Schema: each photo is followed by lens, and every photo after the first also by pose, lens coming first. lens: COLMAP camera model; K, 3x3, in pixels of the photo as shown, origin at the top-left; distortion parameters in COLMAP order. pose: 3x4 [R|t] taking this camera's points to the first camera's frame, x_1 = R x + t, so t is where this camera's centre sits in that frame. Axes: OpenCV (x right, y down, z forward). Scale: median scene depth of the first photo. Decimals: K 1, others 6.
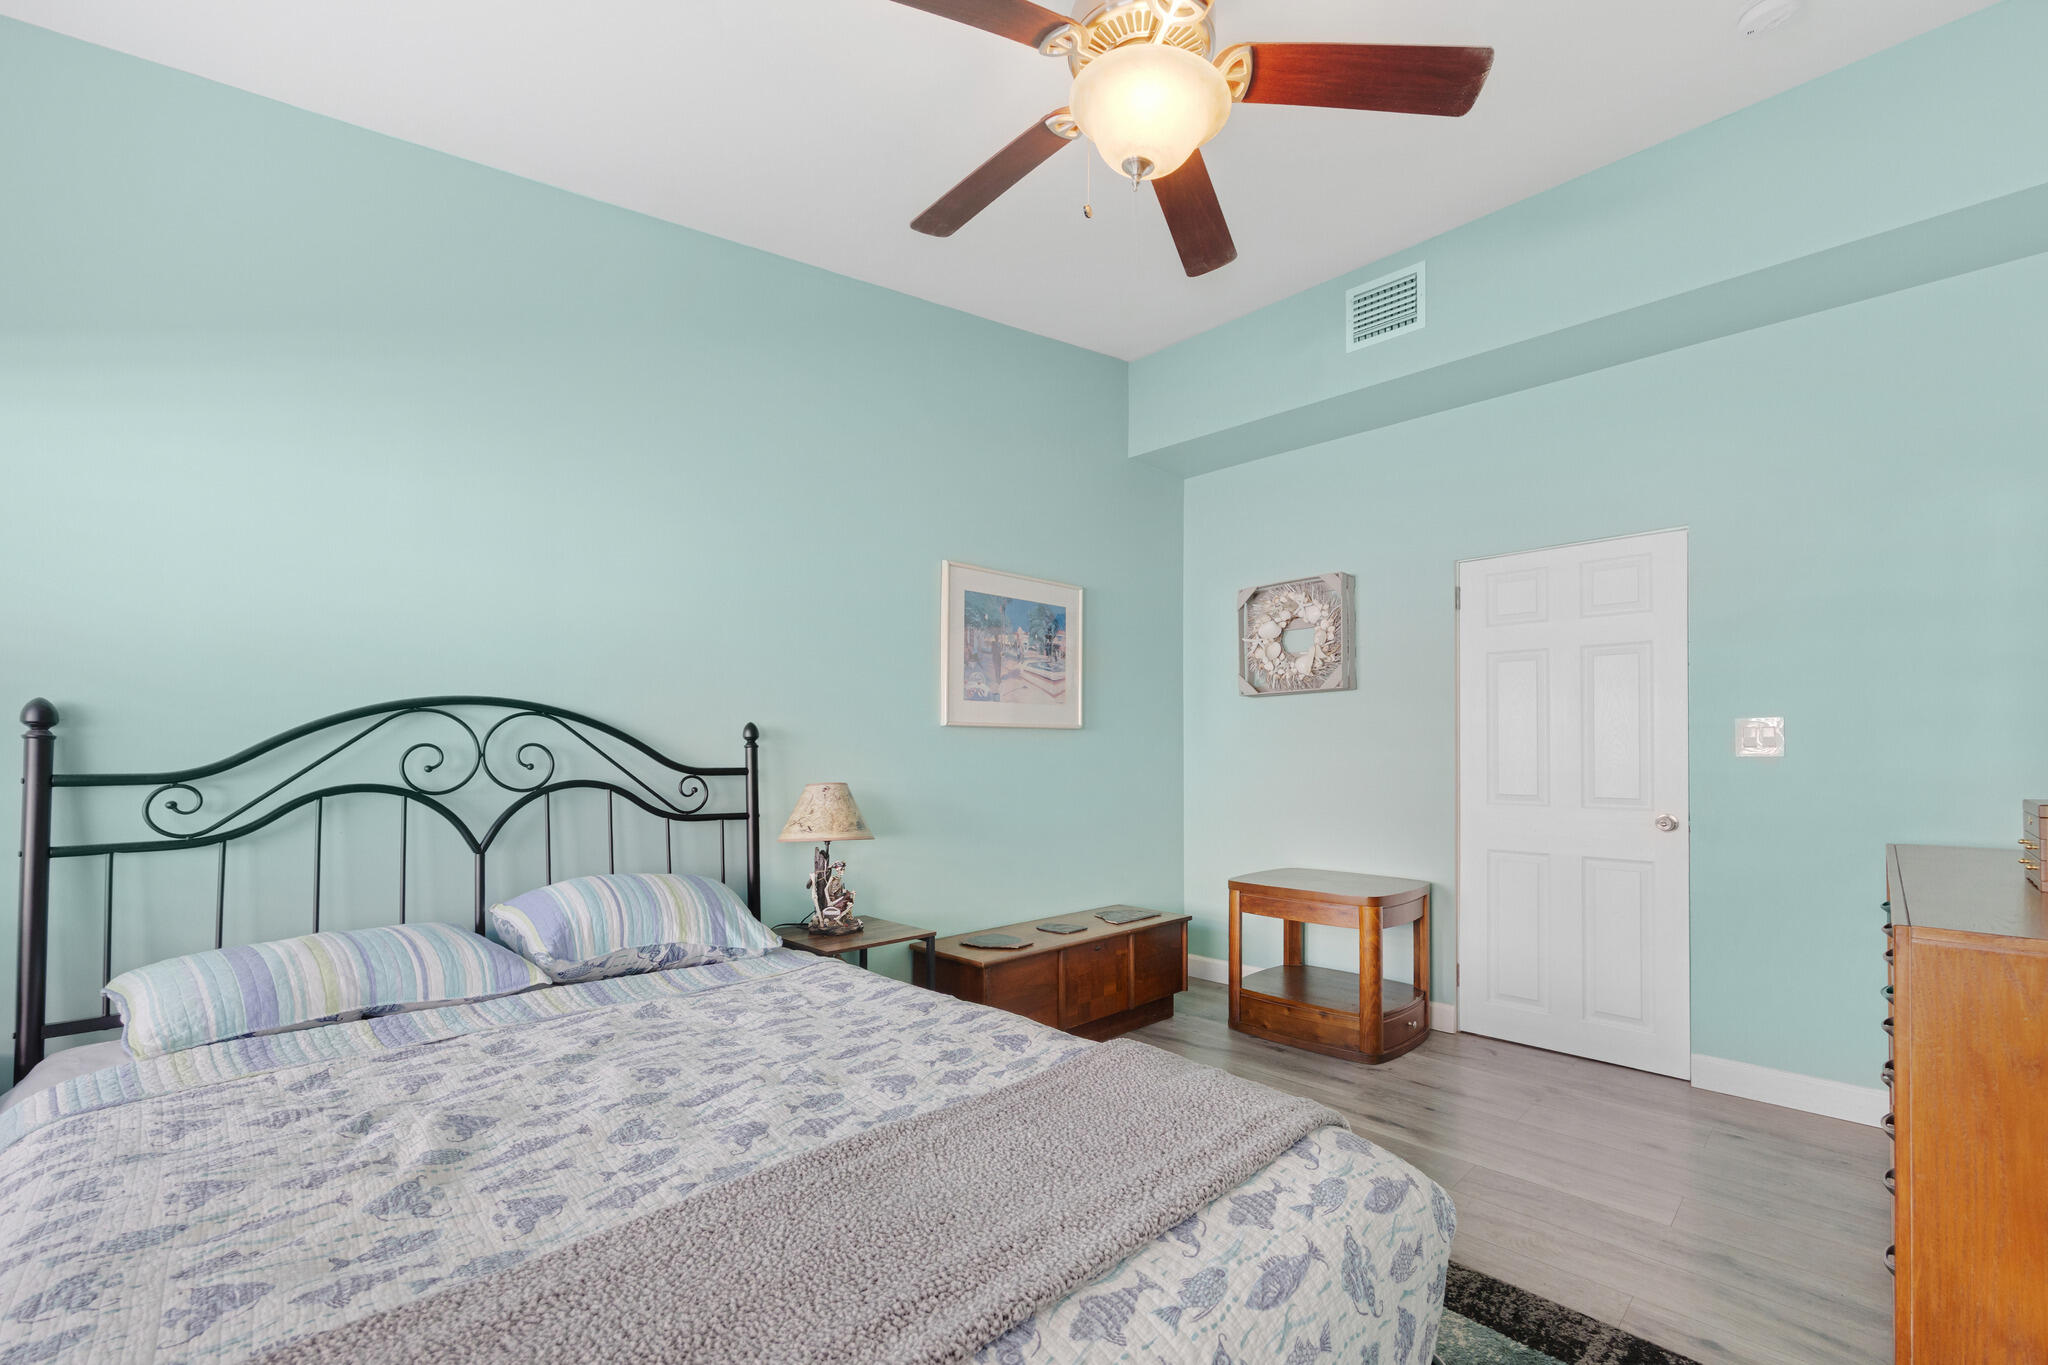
lens RADIAL K [[851.6, 0, 1003.8], [0, 851.6, 741.8], [0, 0, 1]] dist [-0.001507, 0.000428]
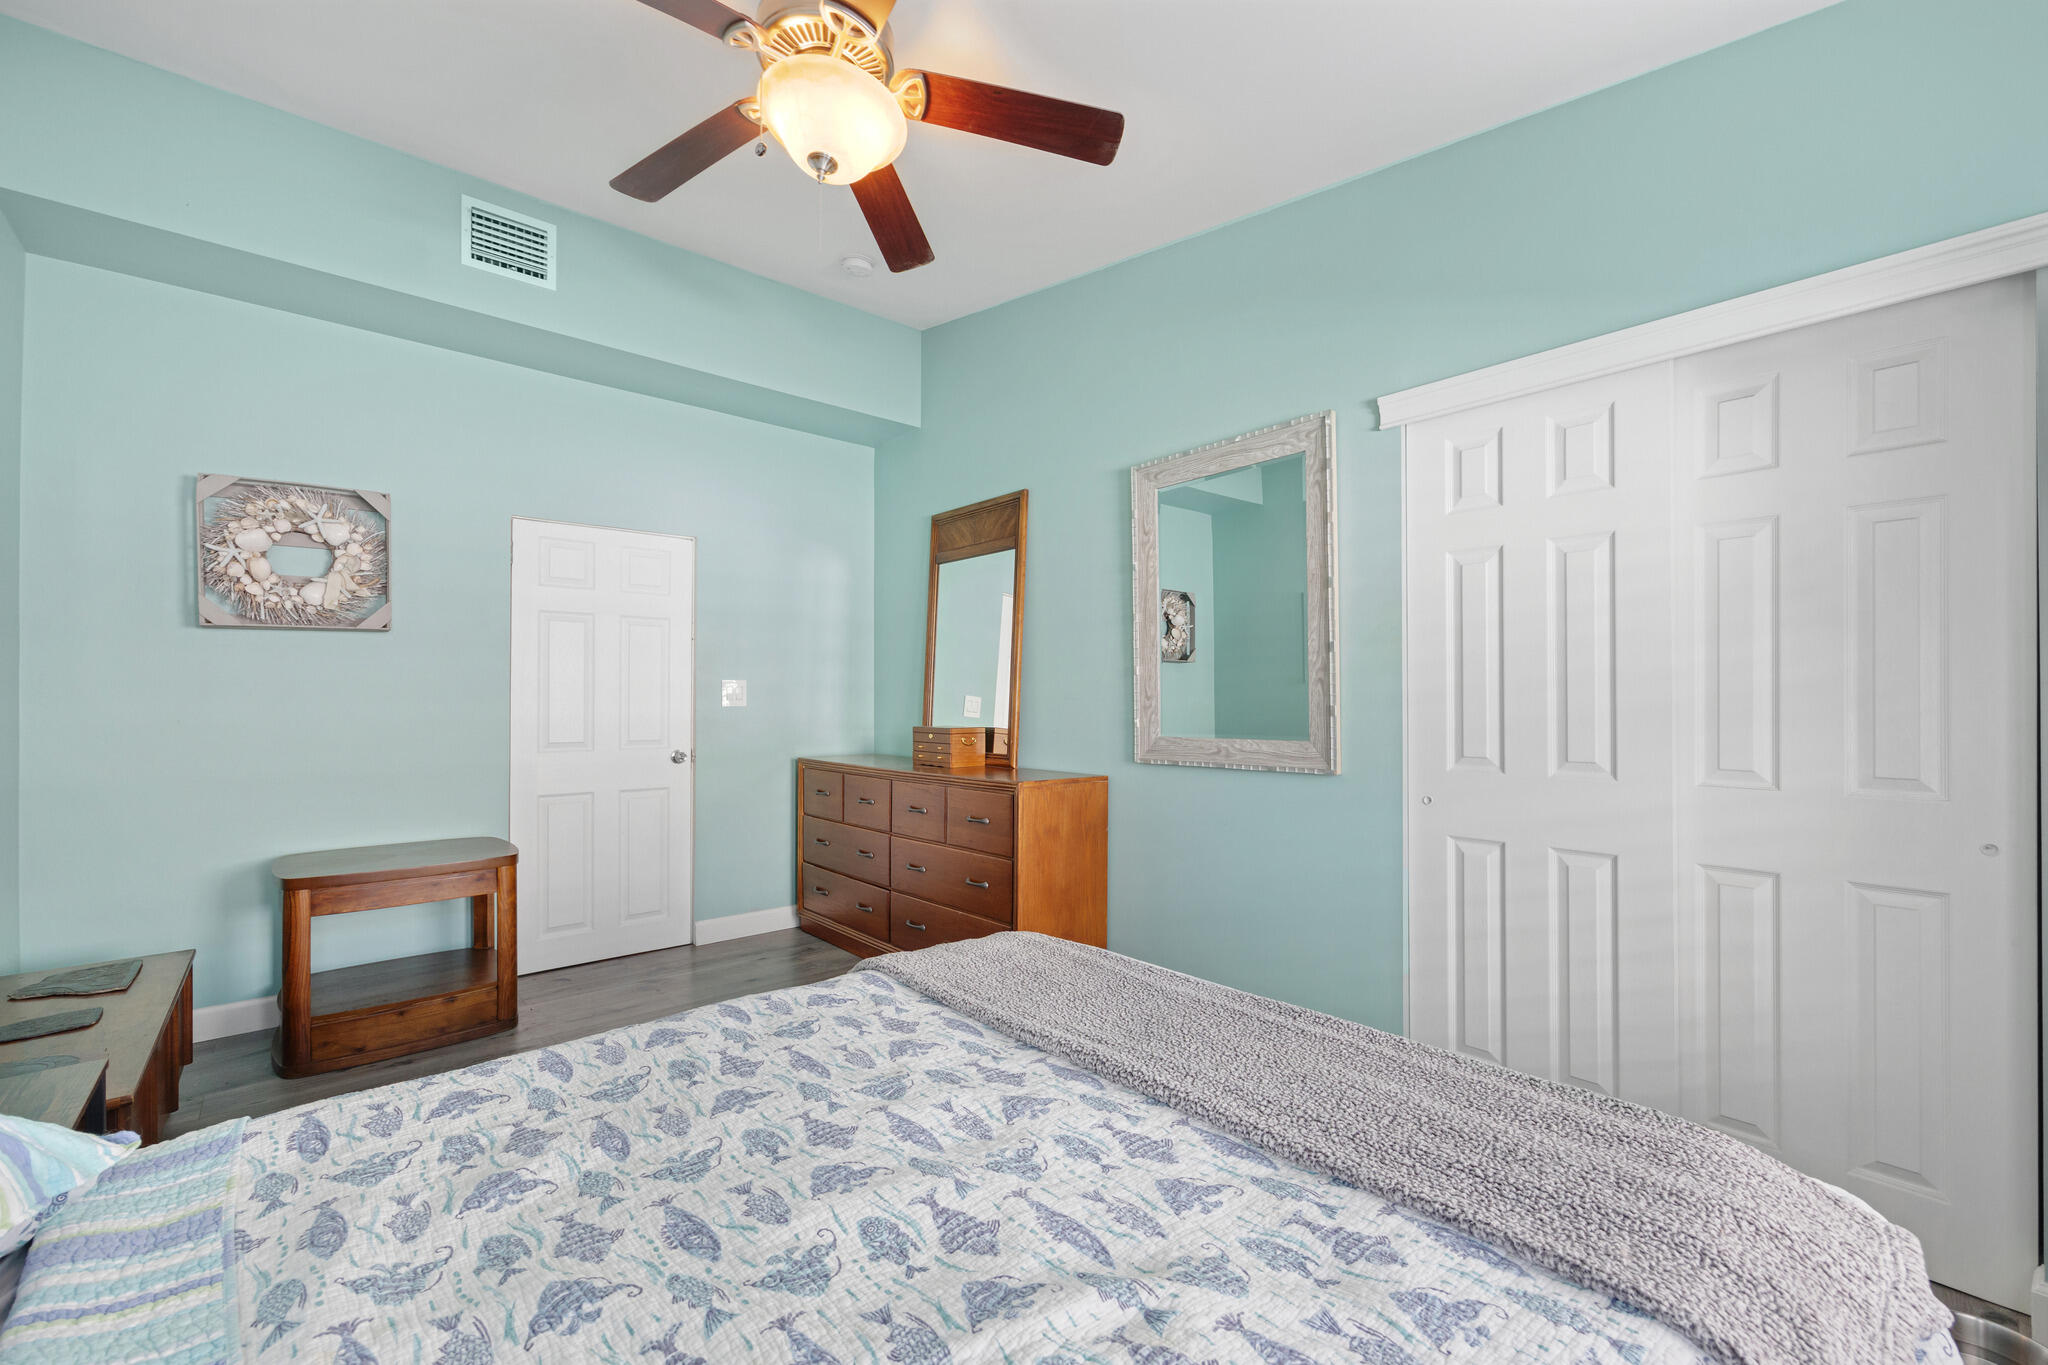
lens RADIAL K [[851.6, 0, 1020.1], [0, 851.6, 694.7], [0, 0, 1]] dist [-0.001507, 0.000428]
pose [[0.059761, 0.004640, 0.998202, -0.524848], [-0.009047, 0.999951, -0.004107, 0.000407], [-0.998172, -0.008786, 0.059800, 0.393679]]
